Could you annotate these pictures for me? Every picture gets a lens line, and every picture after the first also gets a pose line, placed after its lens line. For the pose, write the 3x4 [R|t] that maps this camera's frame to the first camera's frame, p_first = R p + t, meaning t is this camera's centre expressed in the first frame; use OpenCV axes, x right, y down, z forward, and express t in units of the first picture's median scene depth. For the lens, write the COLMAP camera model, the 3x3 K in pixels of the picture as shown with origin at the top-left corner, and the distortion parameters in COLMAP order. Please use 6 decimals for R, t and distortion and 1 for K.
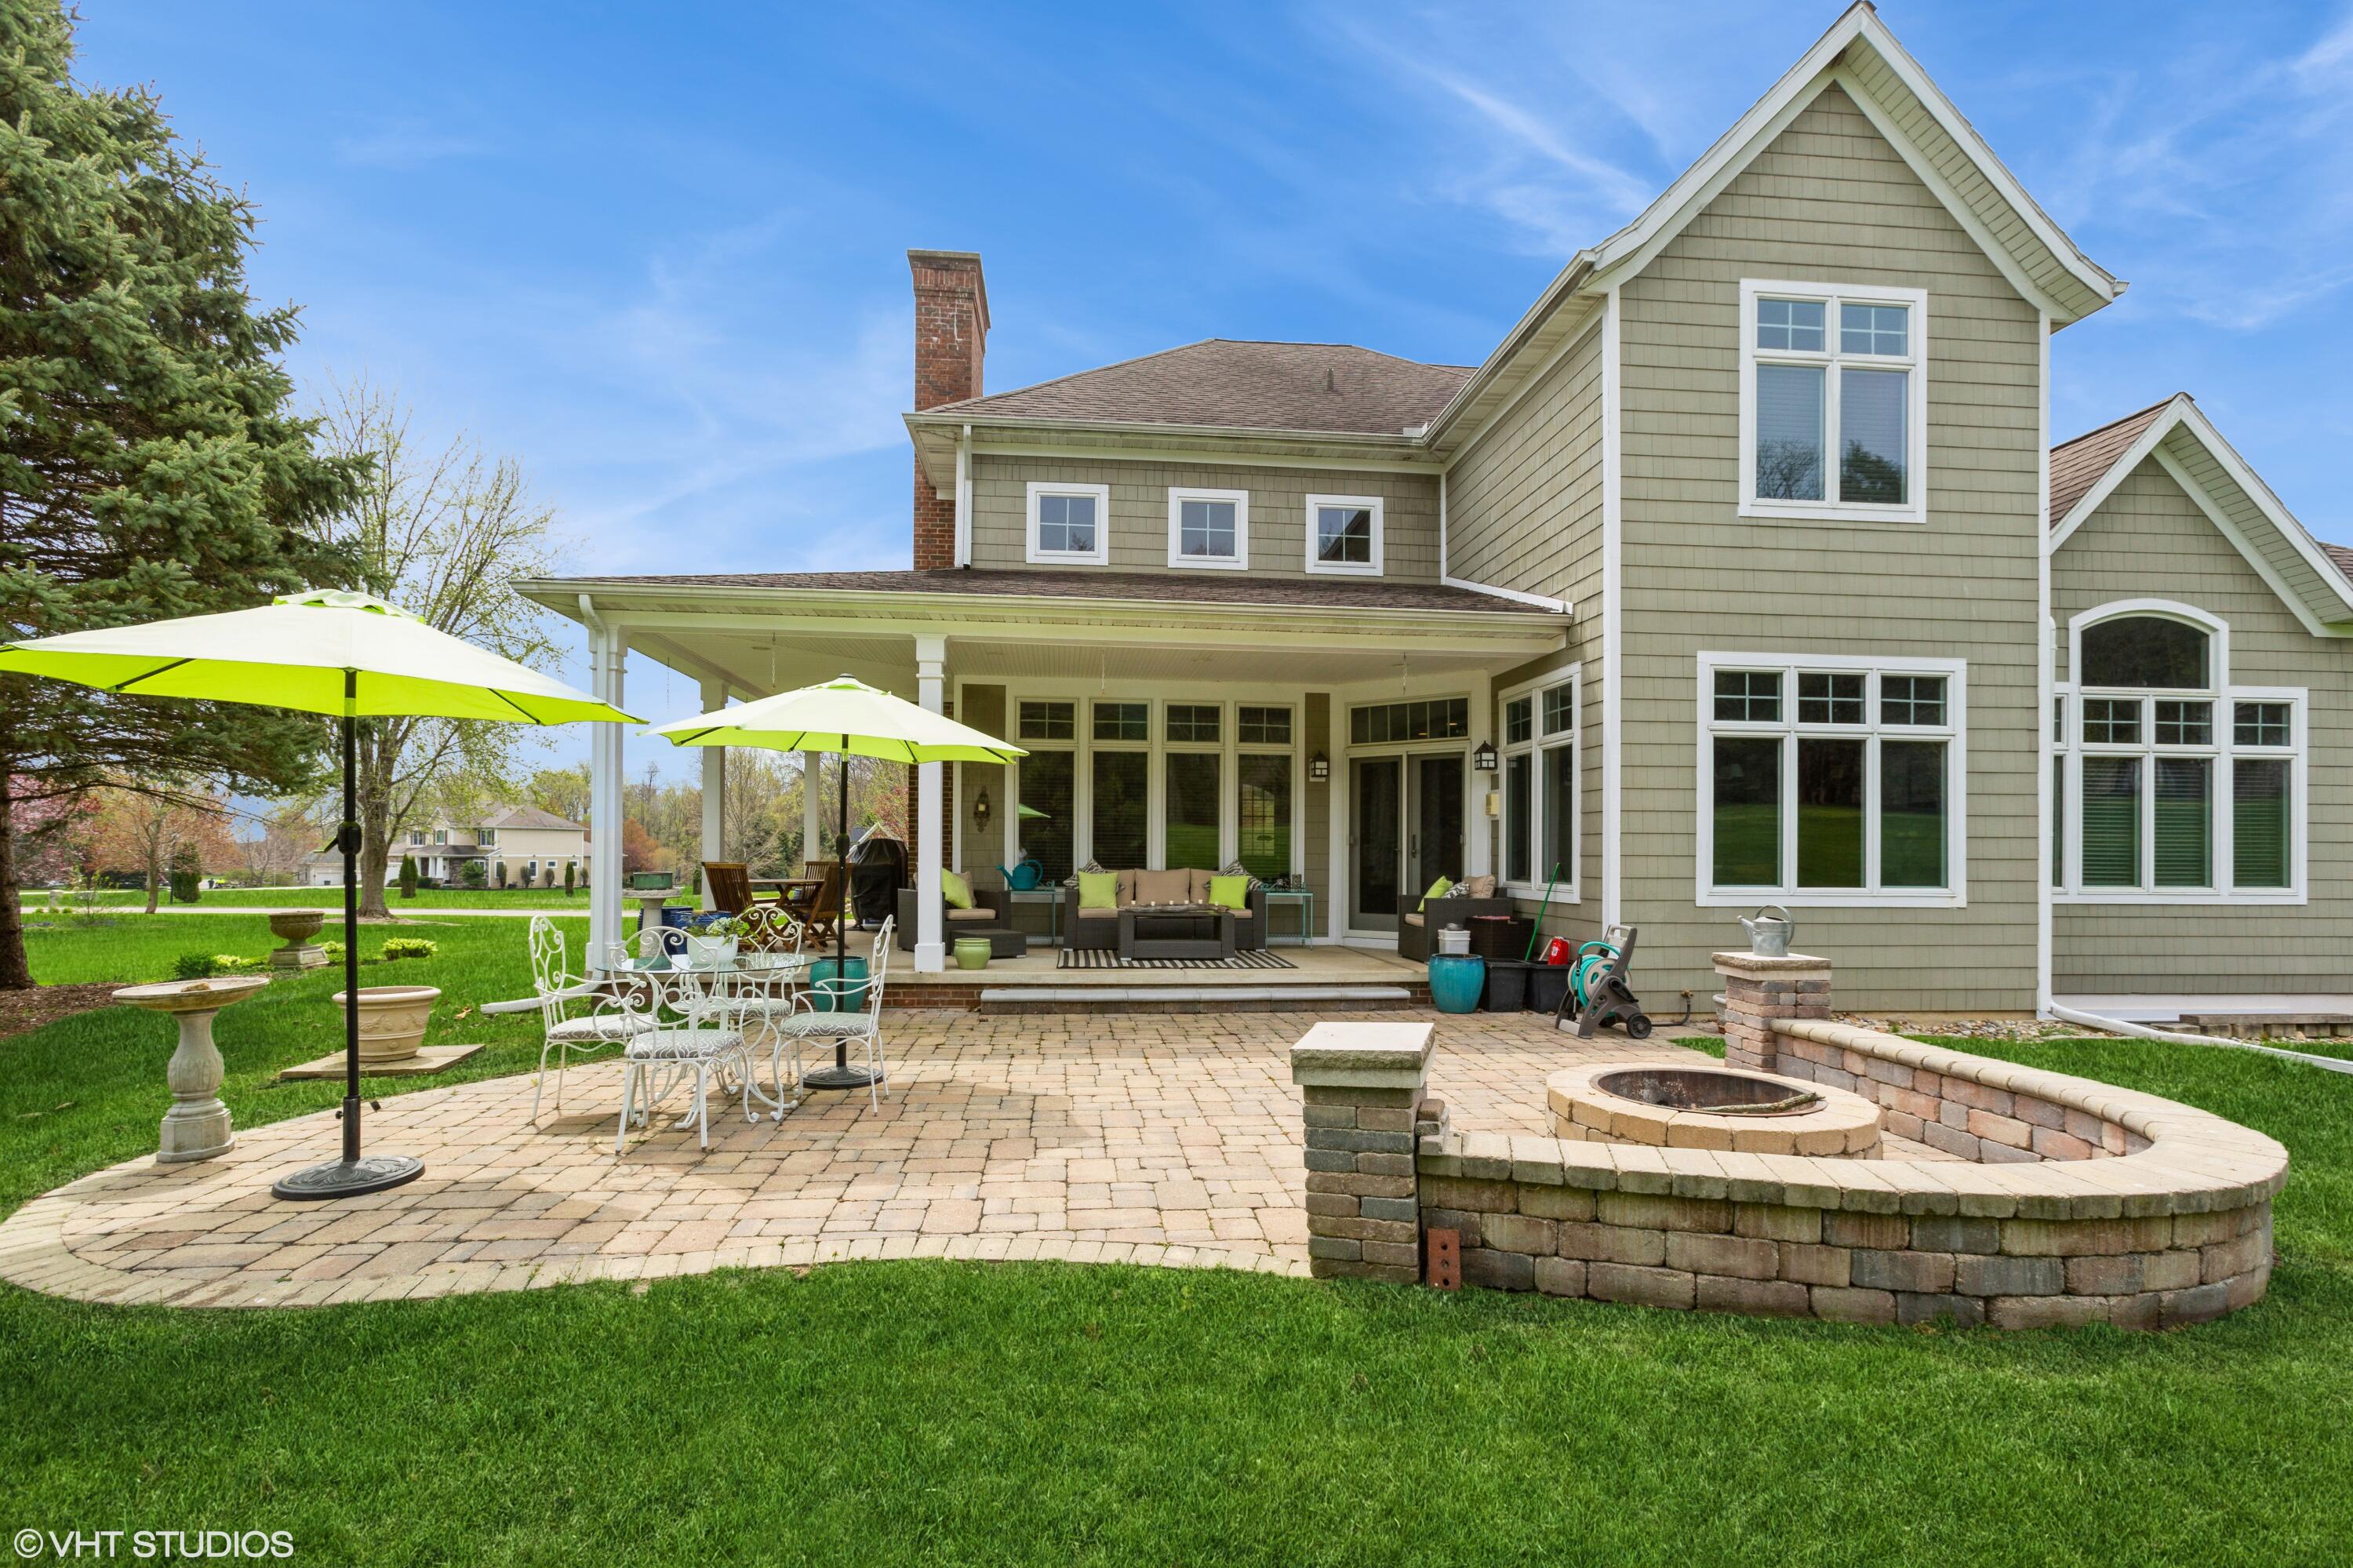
lens RADIAL K [[1070.5, 0, 1190.3], [0, 1070.5, 797.3], [0, 0, 1]] dist [-0.005065, 0.006338]
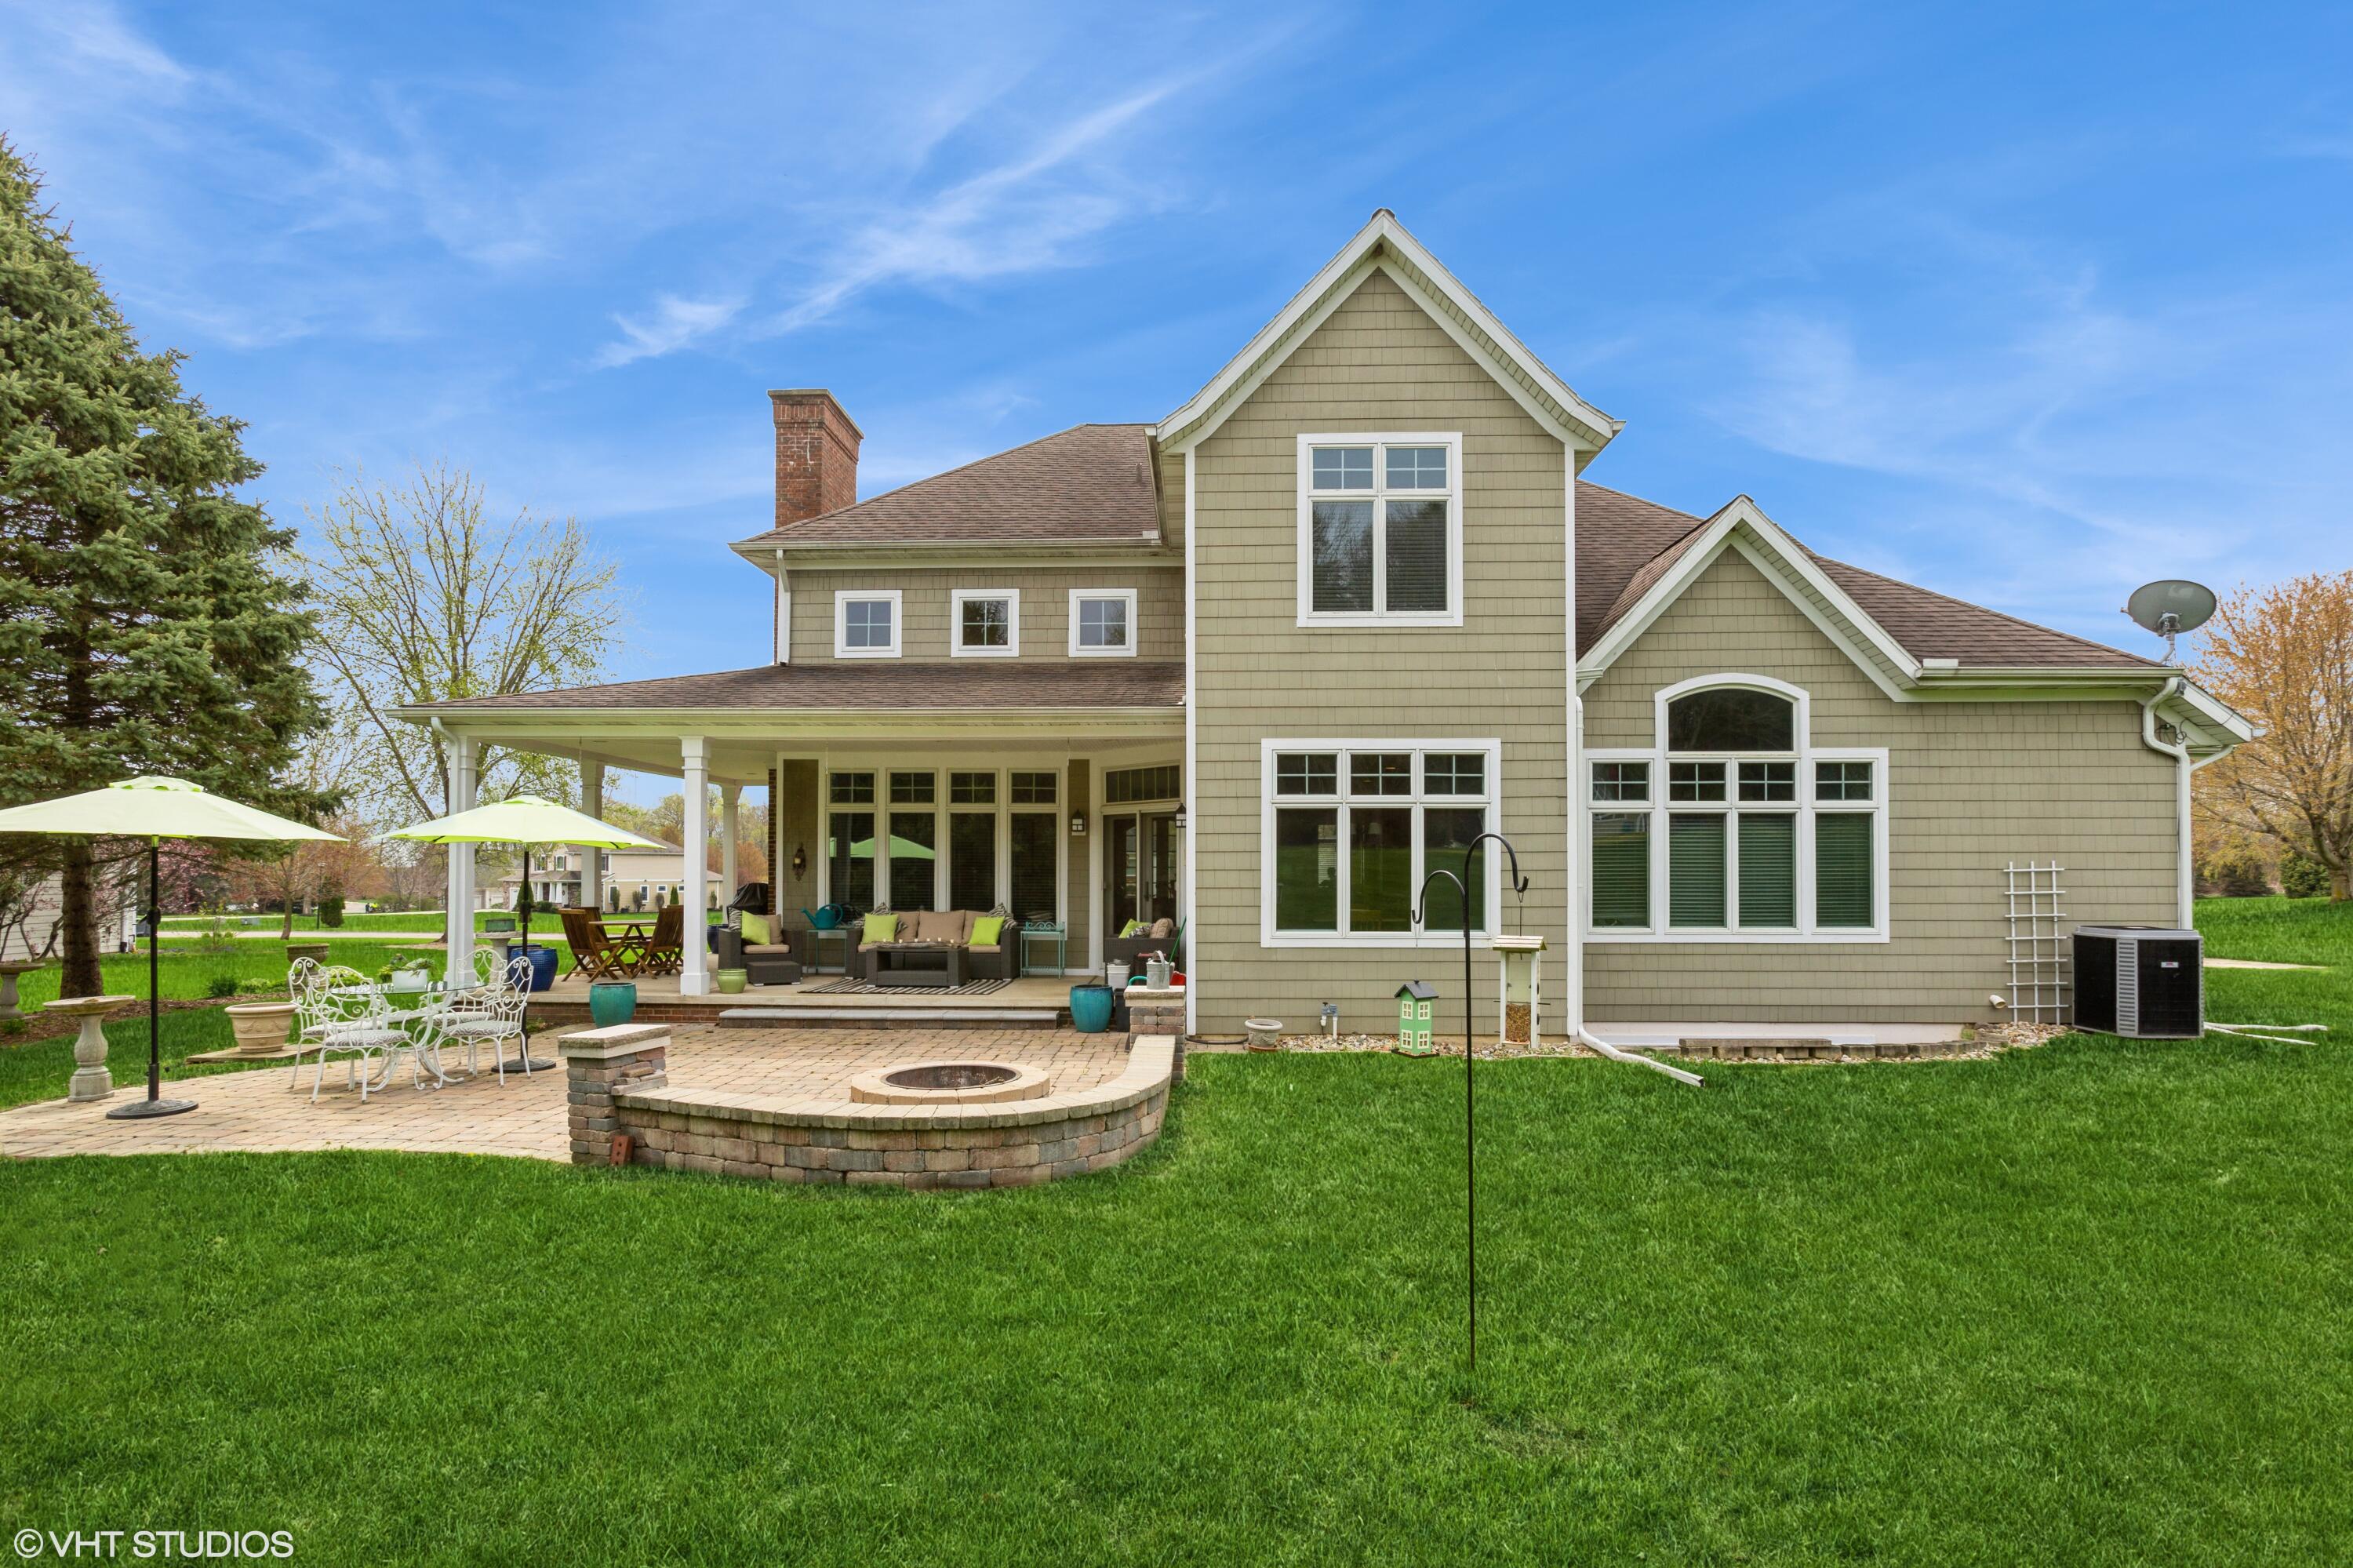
lens RADIAL K [[1128.8, 0, 1168.0], [0, 1128.8, 799.9], [0, 0, 1]] dist [-0.007158, 0.005363]
pose [[0.992047, -0.014791, -0.124995, 0.511581], [0.013278, 0.999828, -0.012936, -0.049406], [0.125165, 0.011173, 0.992073, -0.293012]]
